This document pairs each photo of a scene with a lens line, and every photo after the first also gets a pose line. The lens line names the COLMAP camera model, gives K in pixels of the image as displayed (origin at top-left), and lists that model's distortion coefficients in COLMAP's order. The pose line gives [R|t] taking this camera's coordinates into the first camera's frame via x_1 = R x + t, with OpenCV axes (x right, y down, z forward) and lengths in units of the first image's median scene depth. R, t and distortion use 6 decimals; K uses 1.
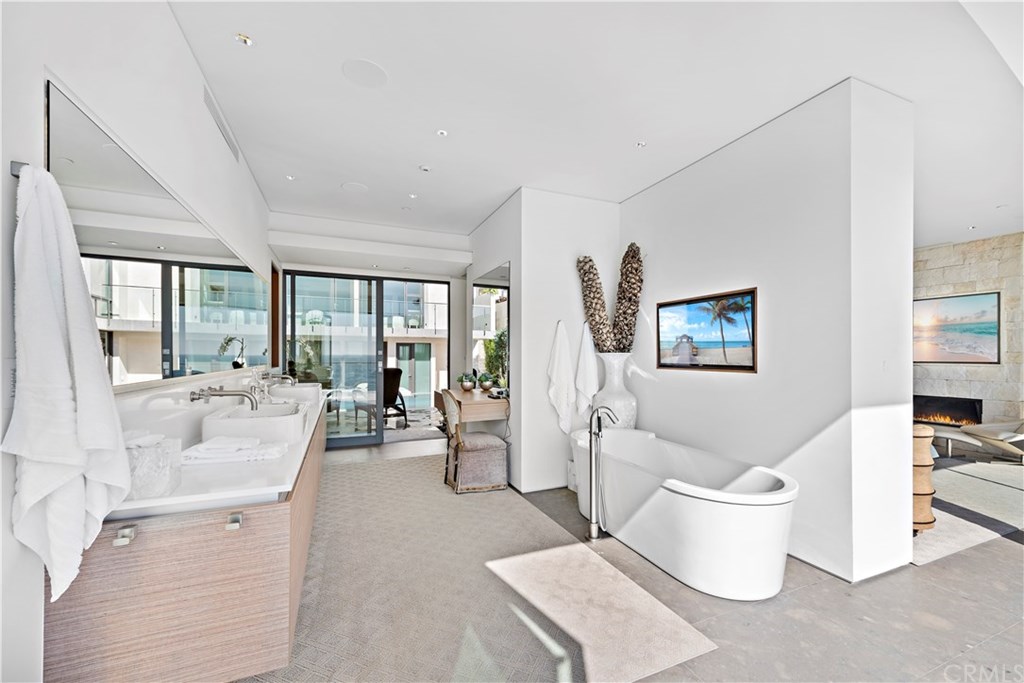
lens RADIAL K [[407.0, 0, 515.3], [0, 407.0, 345.1], [0, 0, 1]] dist [-0.000206, -0.000205]
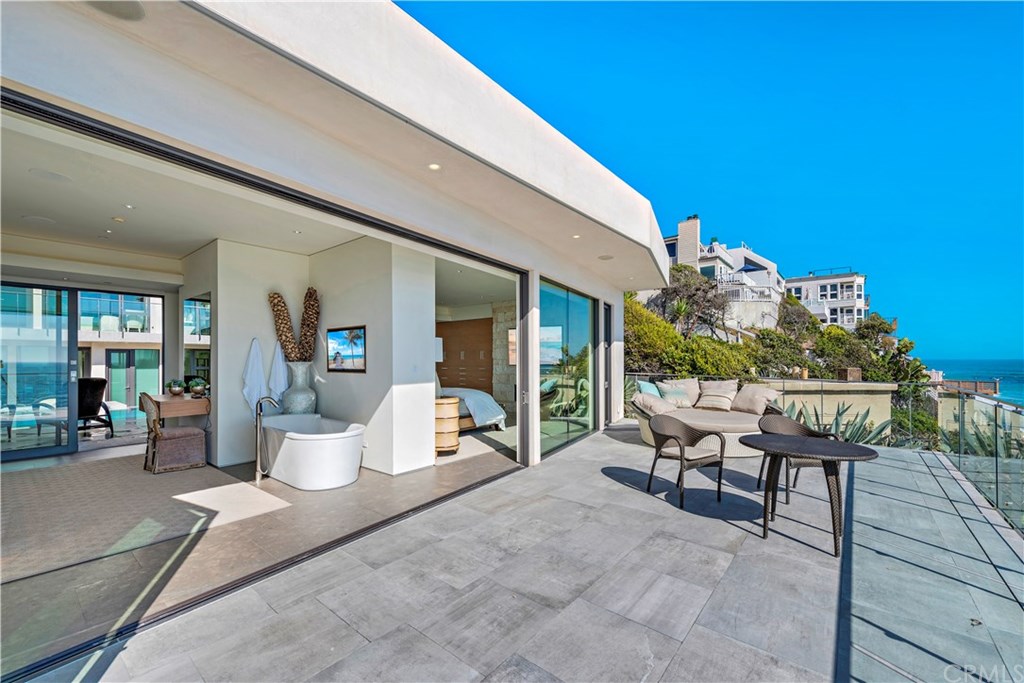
lens RADIAL K [[412.0, 0, 528.0], [0, 412.0, 351.5], [0, 0, 1]] dist [-0.003654, -0.000777]
pose [[0.875047, 0.002048, 0.484034, 0.170135], [-0.004105, 0.999986, 0.003189, -0.017511], [-0.484021, -0.004777, 0.875043, -0.453872]]
